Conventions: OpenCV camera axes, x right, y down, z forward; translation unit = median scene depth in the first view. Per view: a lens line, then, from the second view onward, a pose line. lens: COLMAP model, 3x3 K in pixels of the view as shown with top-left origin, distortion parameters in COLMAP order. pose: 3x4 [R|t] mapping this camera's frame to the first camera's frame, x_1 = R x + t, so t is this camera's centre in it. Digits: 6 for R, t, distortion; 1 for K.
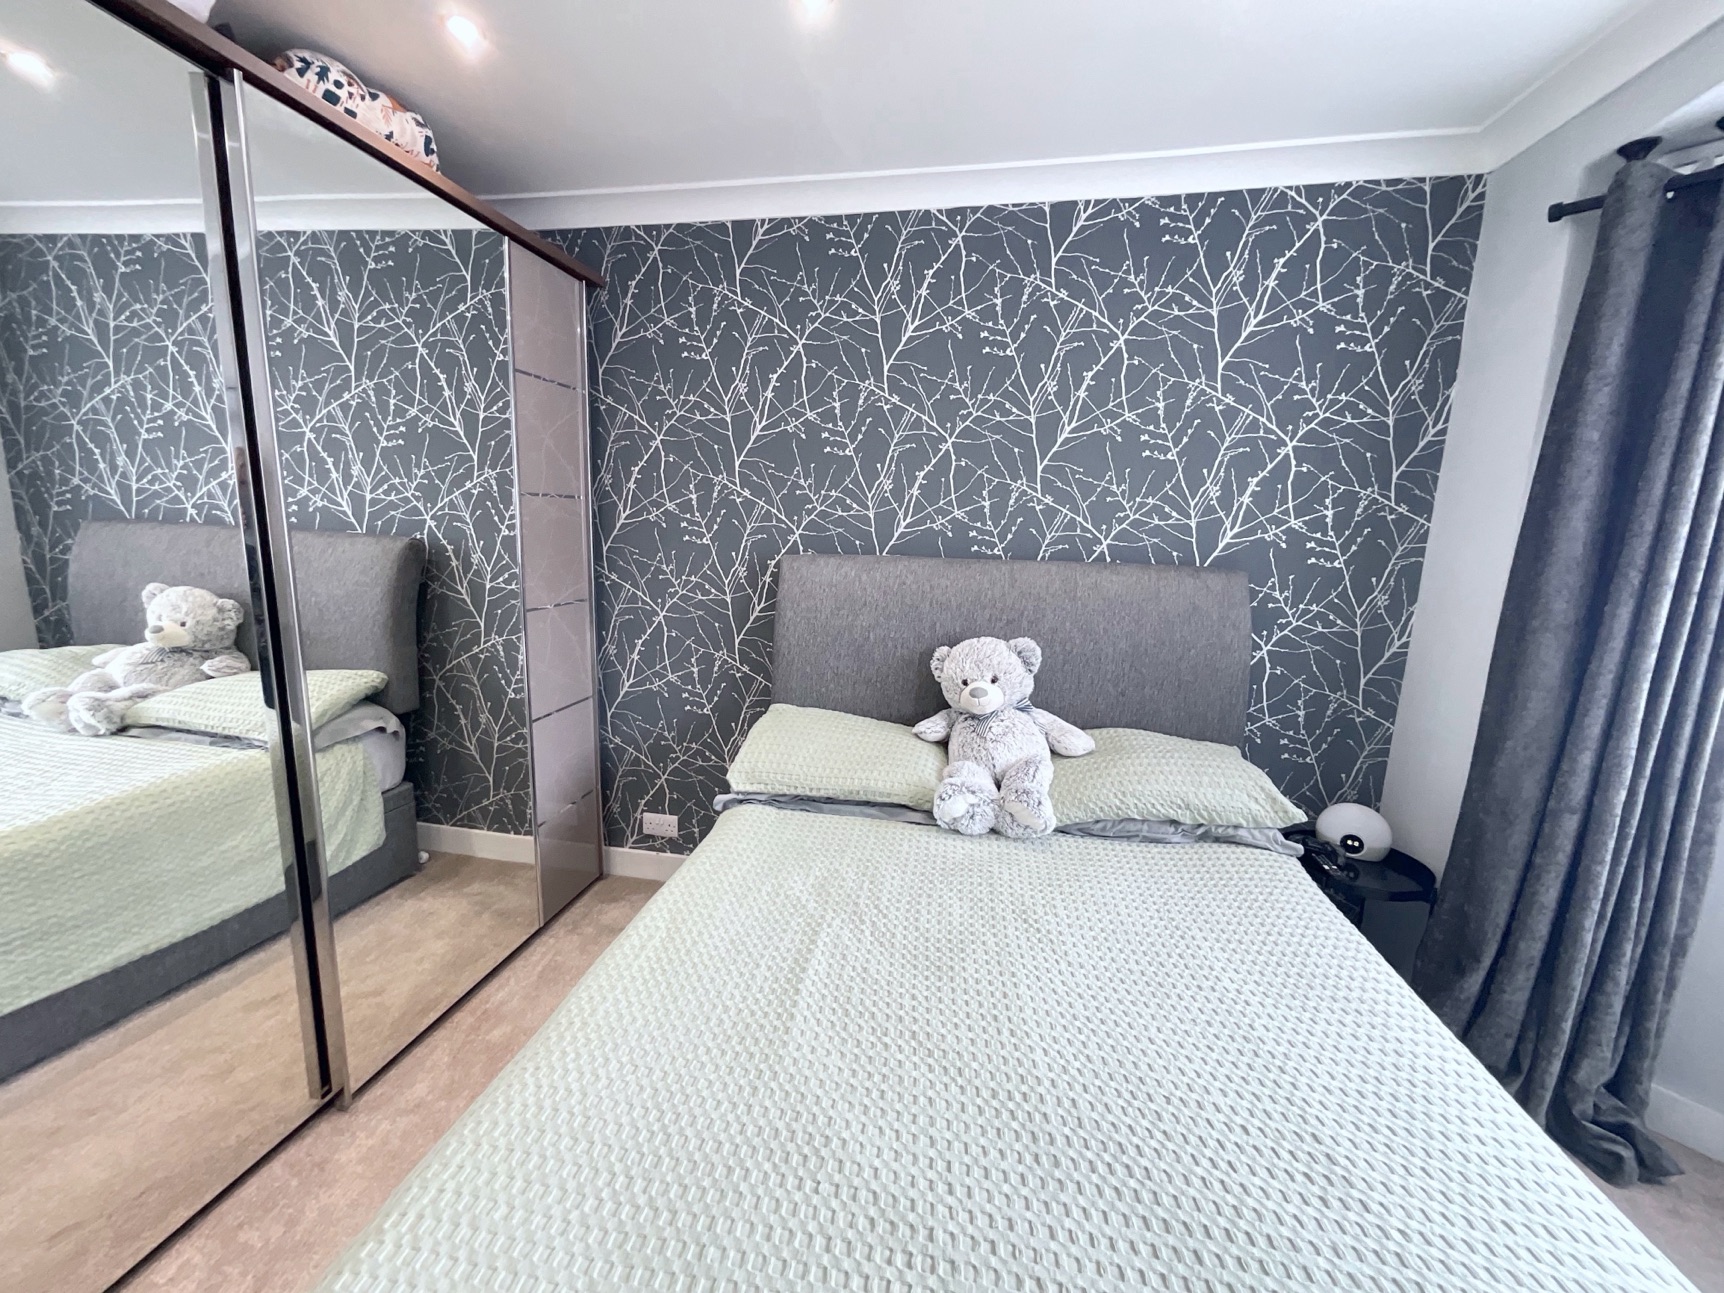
lens RADIAL K [[701.9, 0, 851.4], [0, 701.9, 639.0], [0, 0, 1]] dist [-0.002626, 0.001732]
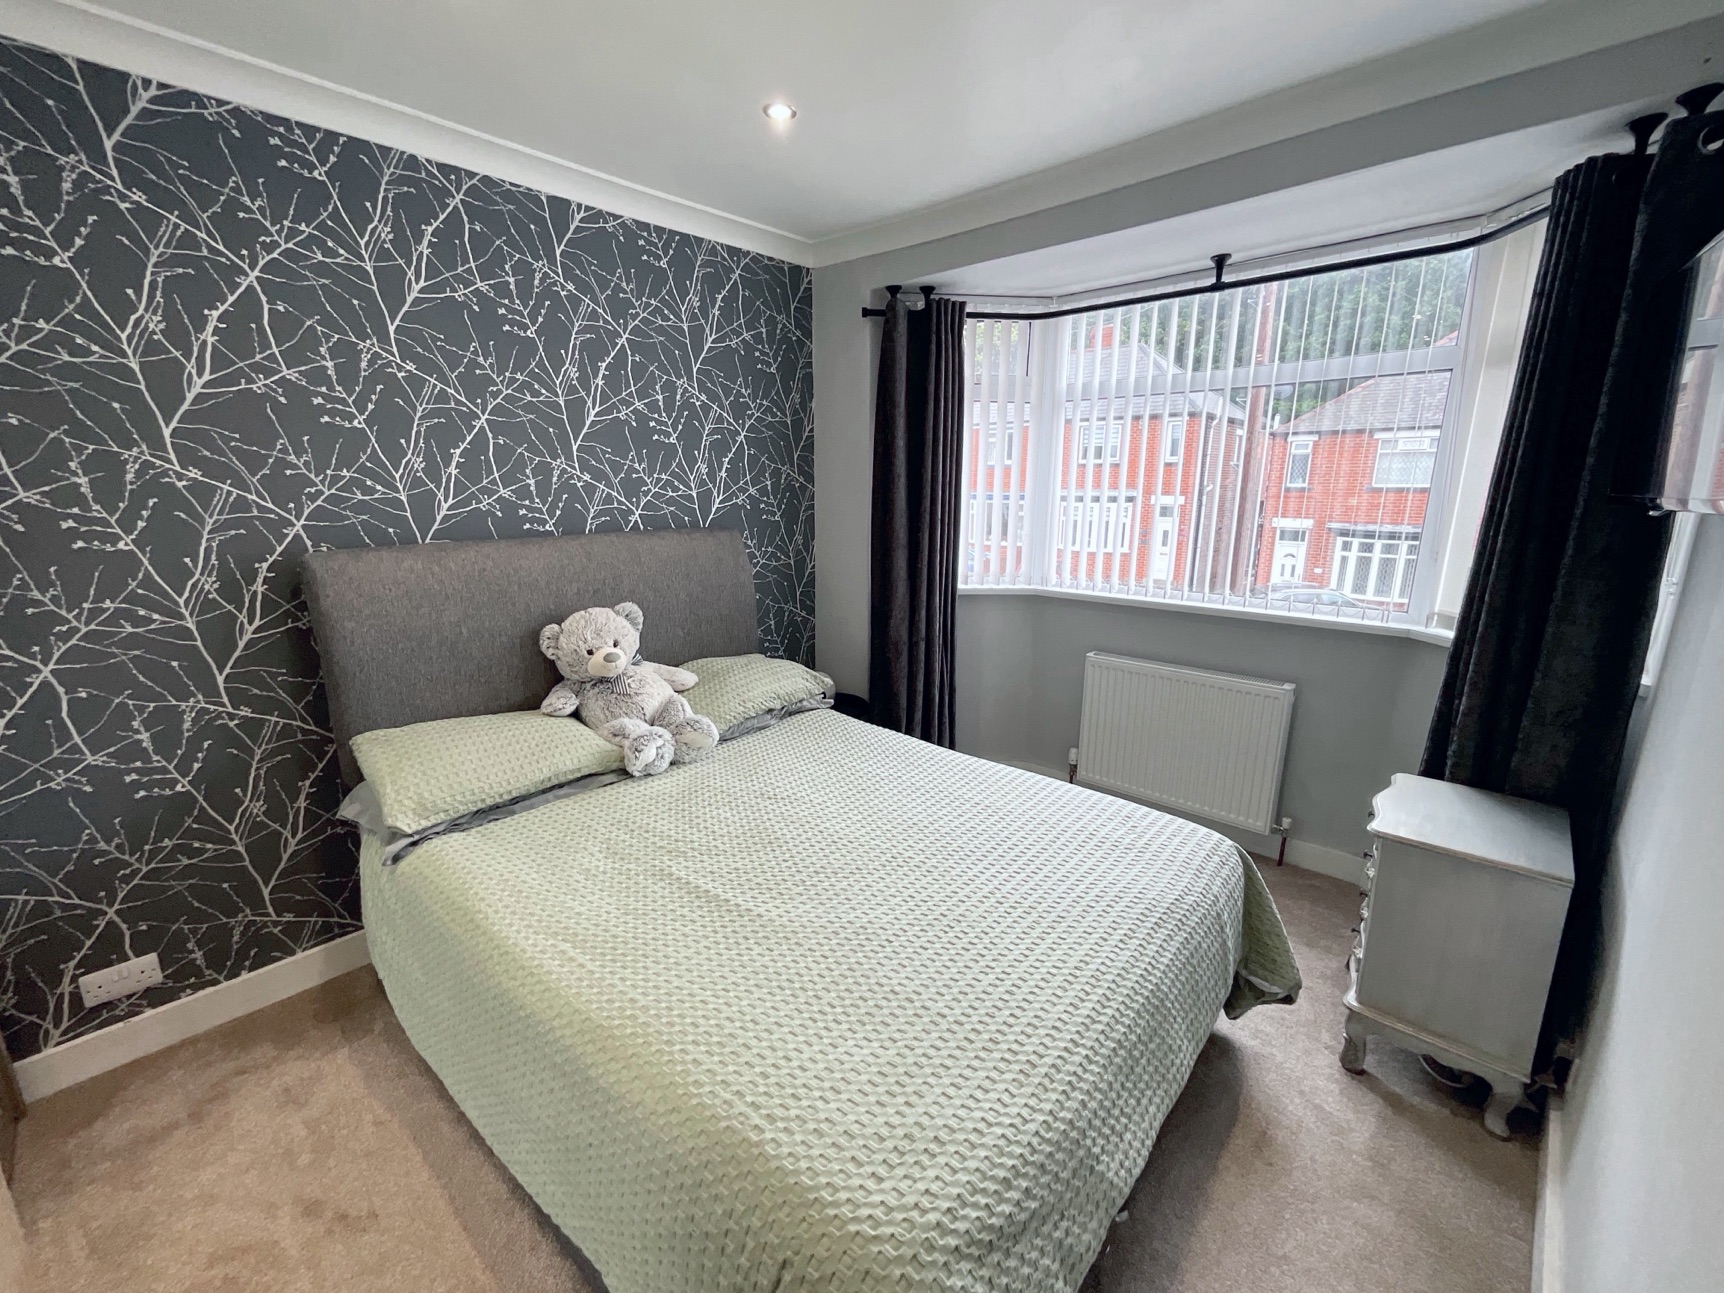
lens RADIAL K [[701.9, 0, 832.8], [0, 701.9, 647.0], [0, 0, 1]] dist [-0.002626, 0.001732]
pose [[0.546851, -0.211639, 0.810039, -0.510891], [0.171288, 0.975339, 0.139192, -0.030360], [-0.819521, 0.062633, 0.569616, 0.090745]]
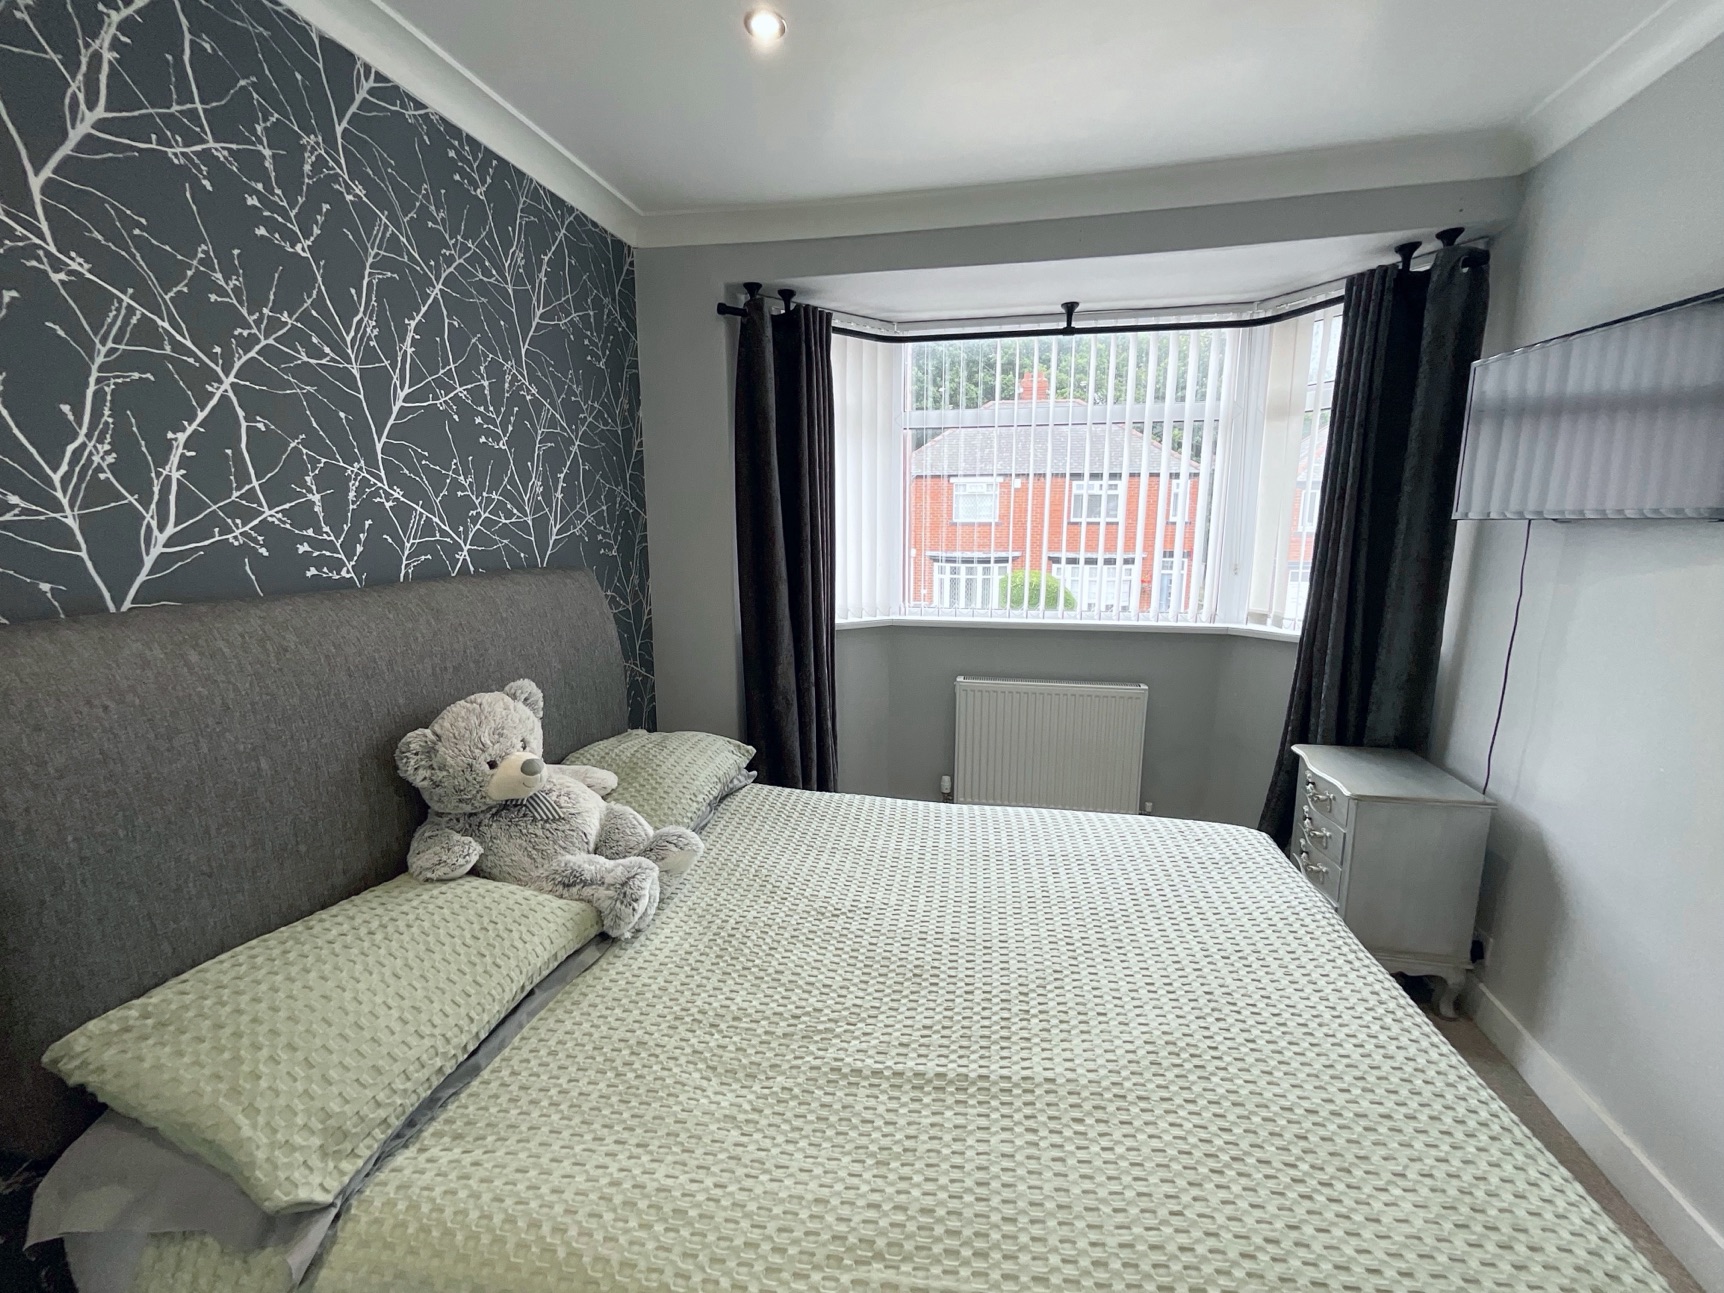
lens RADIAL K [[701.9, 0, 840.8], [0, 701.9, 653.9], [0, 0, 1]] dist [-0.002626, 0.001732]
pose [[0.036527, -0.207339, 0.977587, -0.475249], [0.191922, 0.961485, 0.196753, -0.109830], [-0.980730, 0.180434, 0.074914, 0.614111]]
